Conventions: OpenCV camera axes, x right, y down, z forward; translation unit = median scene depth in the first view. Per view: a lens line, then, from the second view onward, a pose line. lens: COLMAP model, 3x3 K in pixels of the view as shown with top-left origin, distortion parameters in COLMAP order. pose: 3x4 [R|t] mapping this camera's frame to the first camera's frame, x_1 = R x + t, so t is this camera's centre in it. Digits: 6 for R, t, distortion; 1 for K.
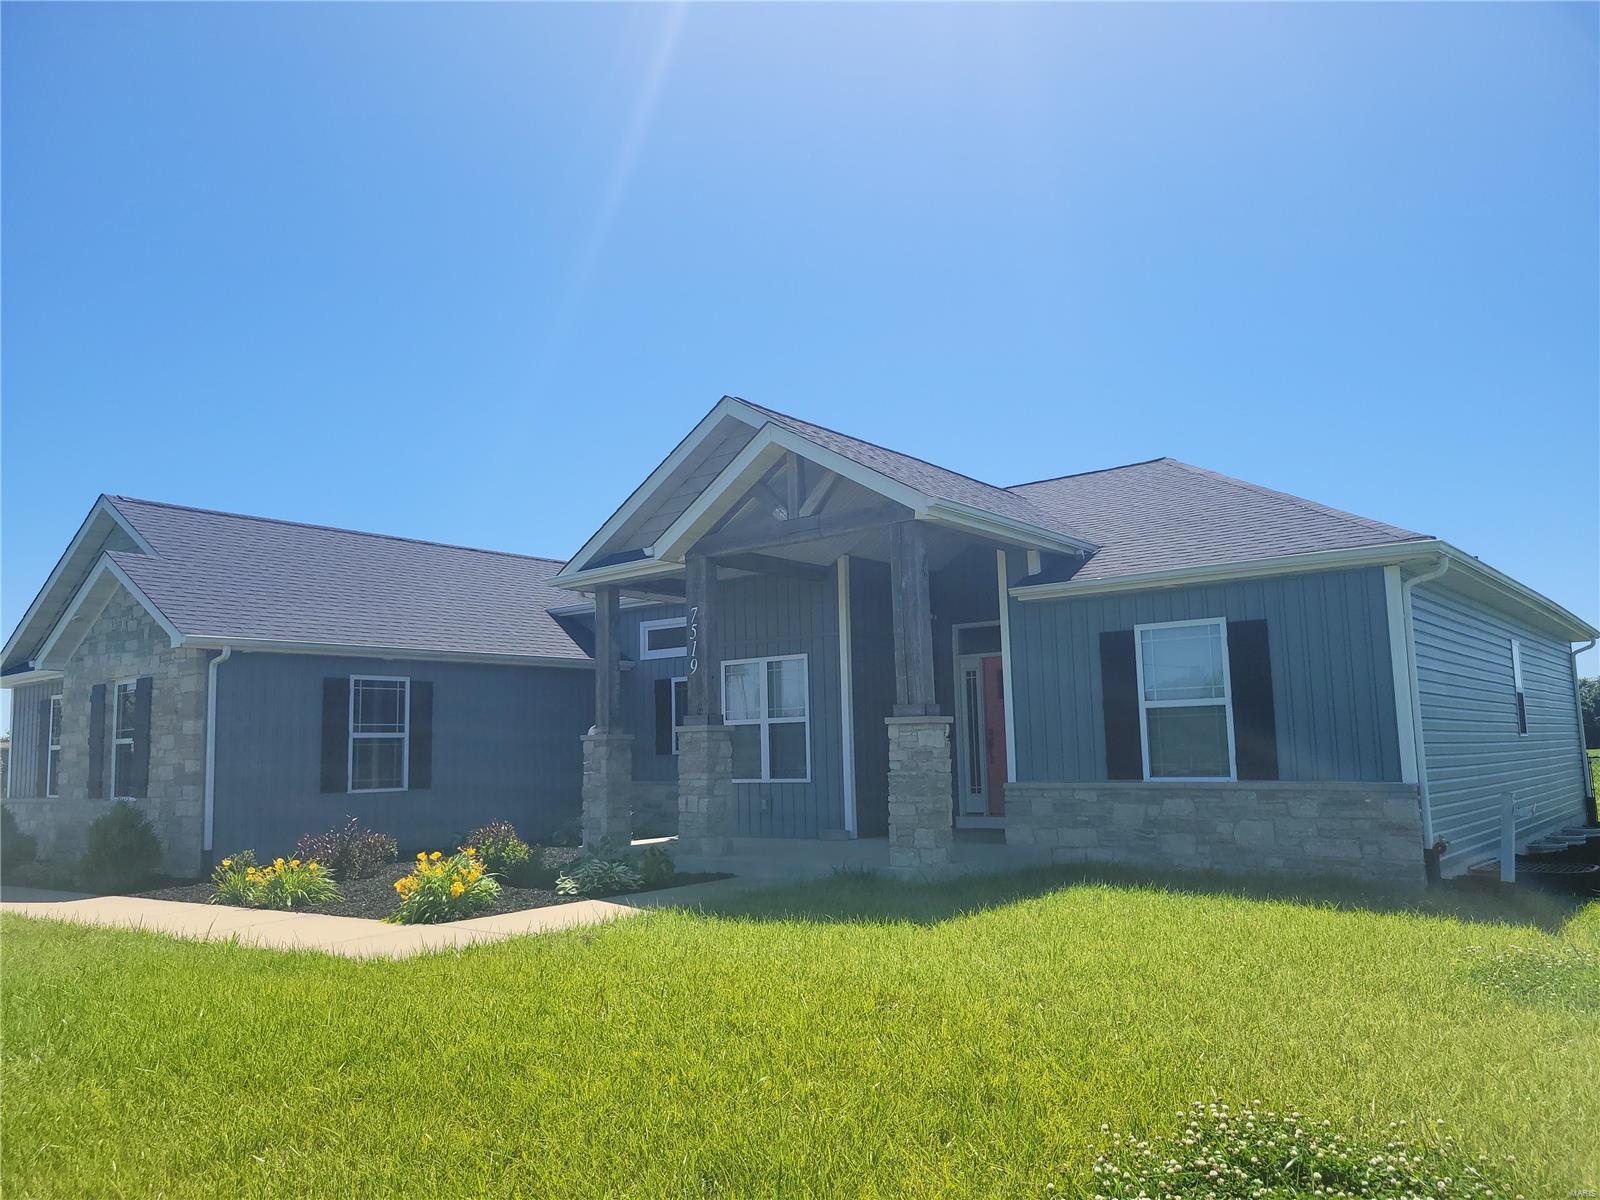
lens RADIAL K [[1221.0, 0, 802.5], [0, 1221.0, 601.0], [0, 0, 1]] dist [0.050863, -0.003634]
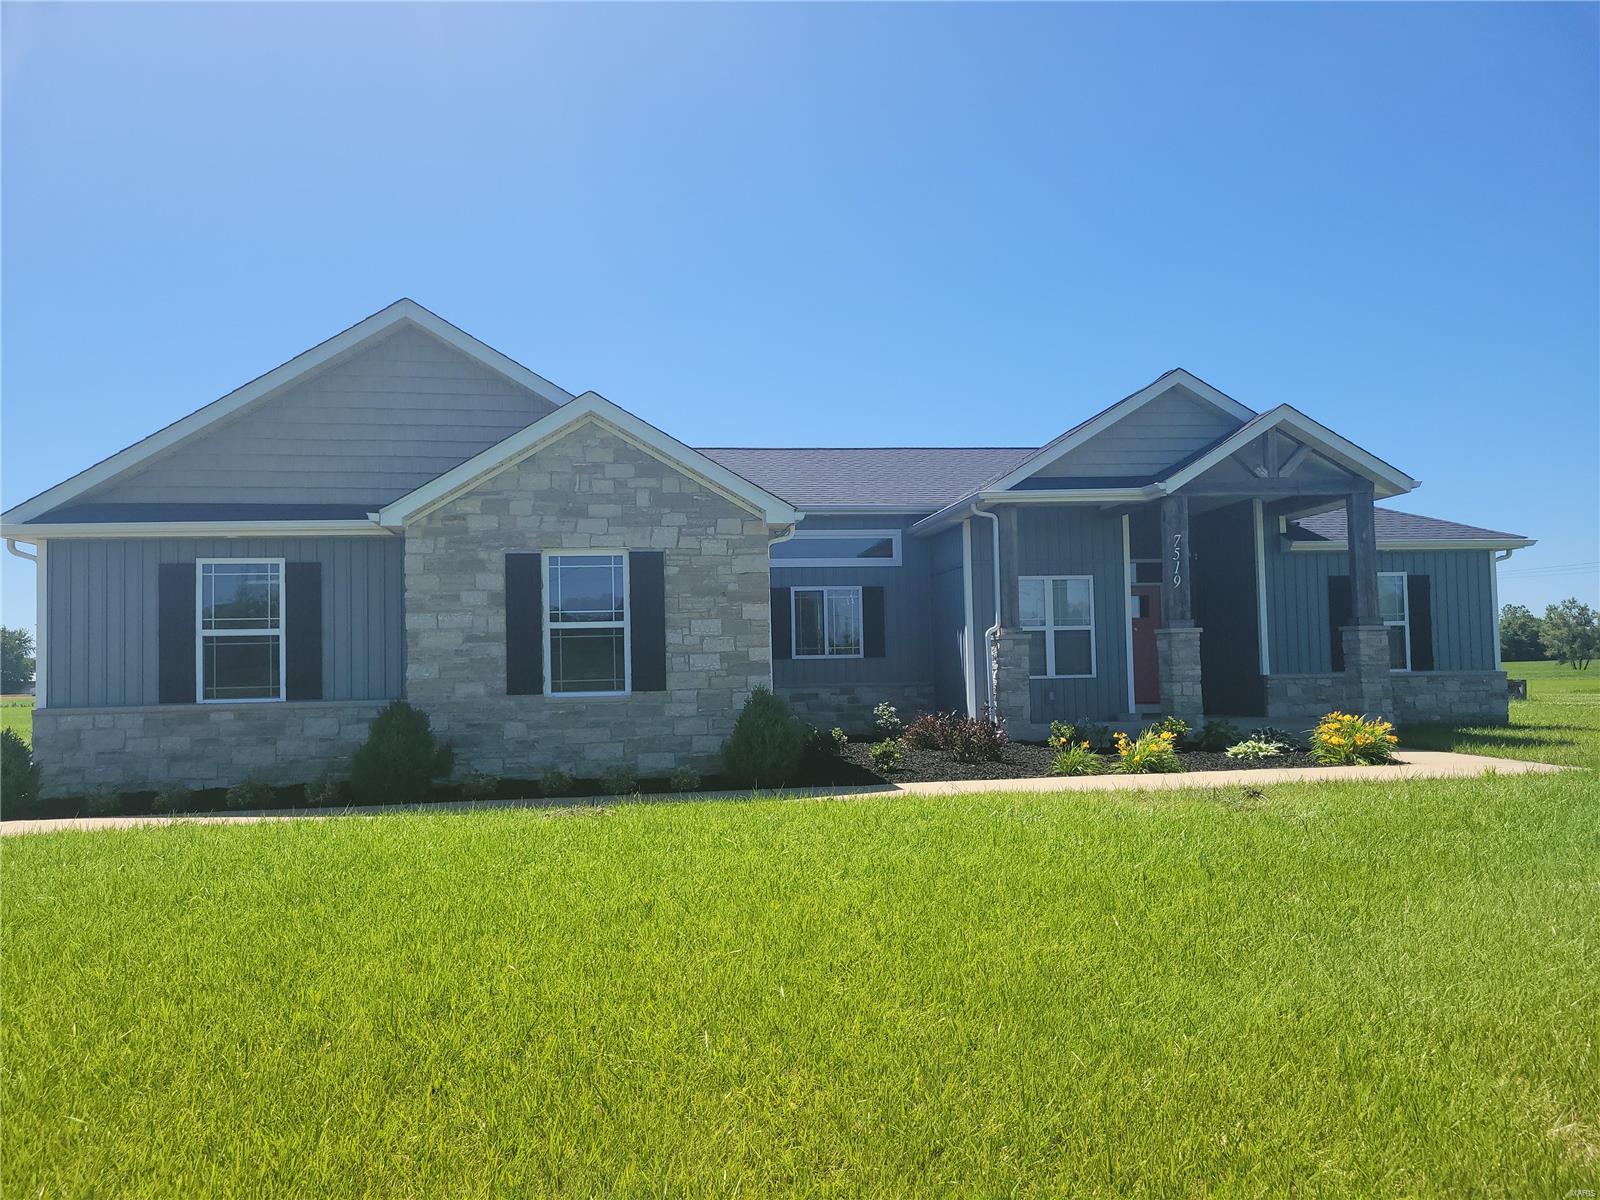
lens RADIAL K [[1179.2, 0, 799.0], [0, 1179.2, 655.7], [0, 0, 1]] dist [0.071625, 0.000466]
pose [[0.677407, 0.013178, 0.735490, -1.073538], [-0.090400, 0.993752, 0.065455, 0.071702], [-0.730033, -0.110829, 0.674366, 0.390346]]
